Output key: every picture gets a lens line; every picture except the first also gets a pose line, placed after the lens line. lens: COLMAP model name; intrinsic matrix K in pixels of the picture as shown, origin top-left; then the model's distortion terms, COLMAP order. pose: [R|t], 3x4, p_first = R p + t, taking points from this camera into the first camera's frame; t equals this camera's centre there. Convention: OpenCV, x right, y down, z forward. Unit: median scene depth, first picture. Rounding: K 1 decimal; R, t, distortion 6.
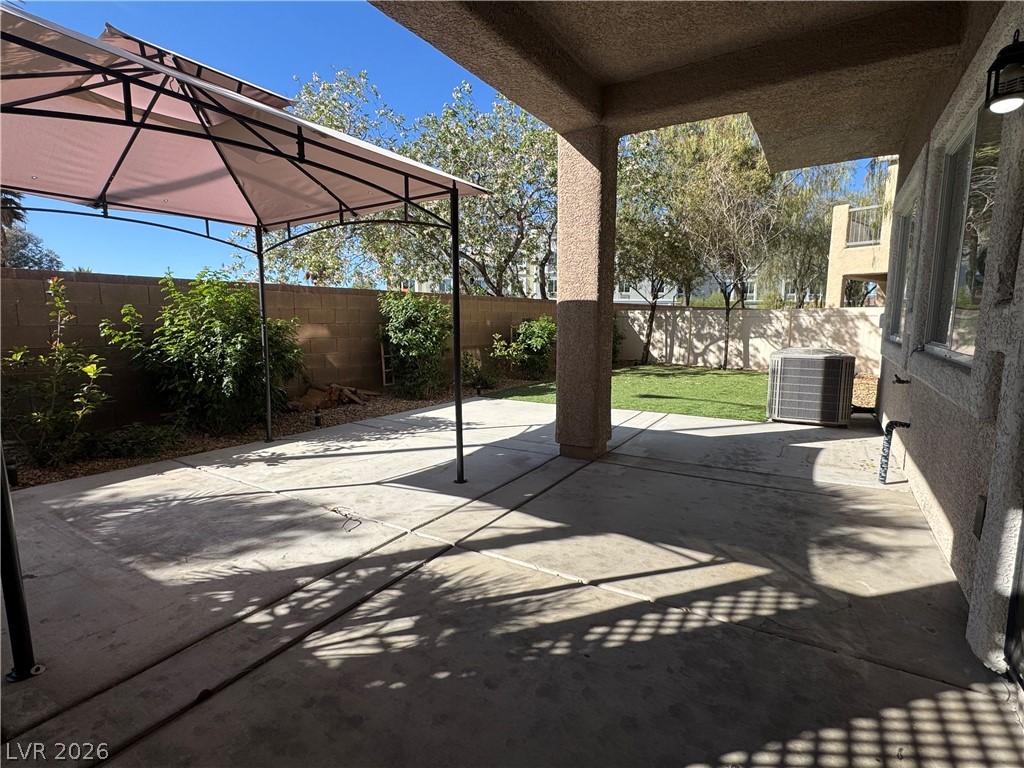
lens RADIAL K [[504.6, 0, 512.8], [0, 504.6, 389.7], [0, 0, 1]] dist [0.001409, -0.000625]
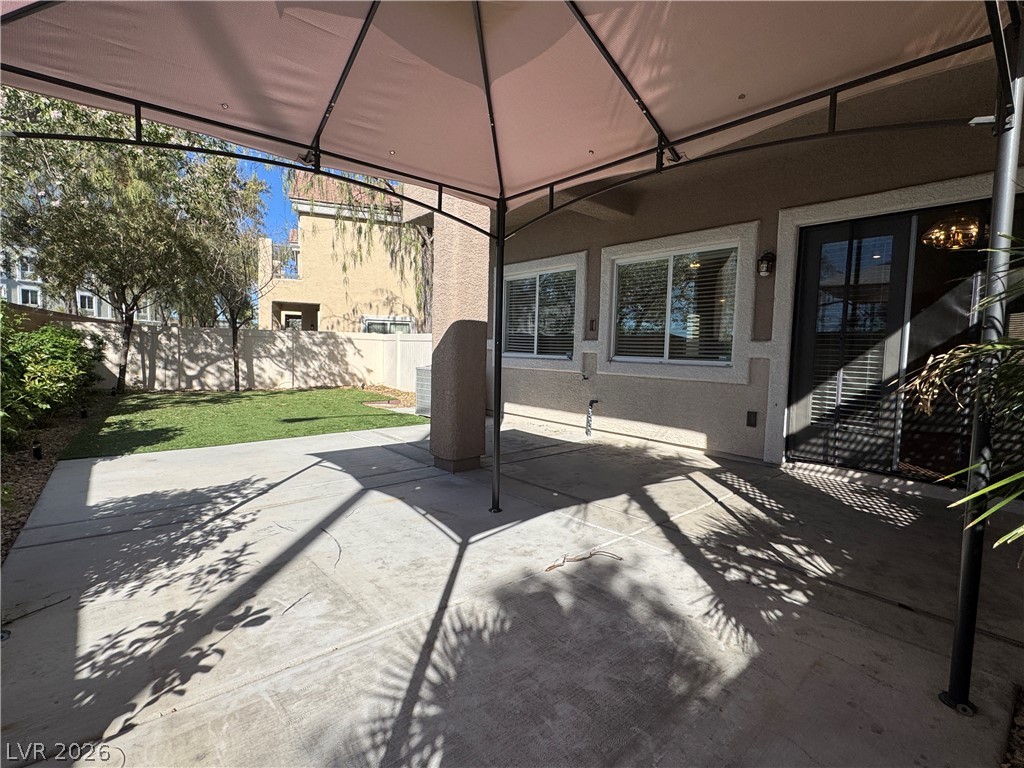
lens RADIAL K [[504.6, 0, 512.6], [0, 504.6, 381.8], [0, 0, 1]] dist [0.001409, -0.000625]
pose [[0.274869, -0.051837, 0.960083, -1.101566], [0.106516, 0.994041, 0.023175, -0.078852], [-0.955563, 0.095894, 0.278752, 0.785631]]
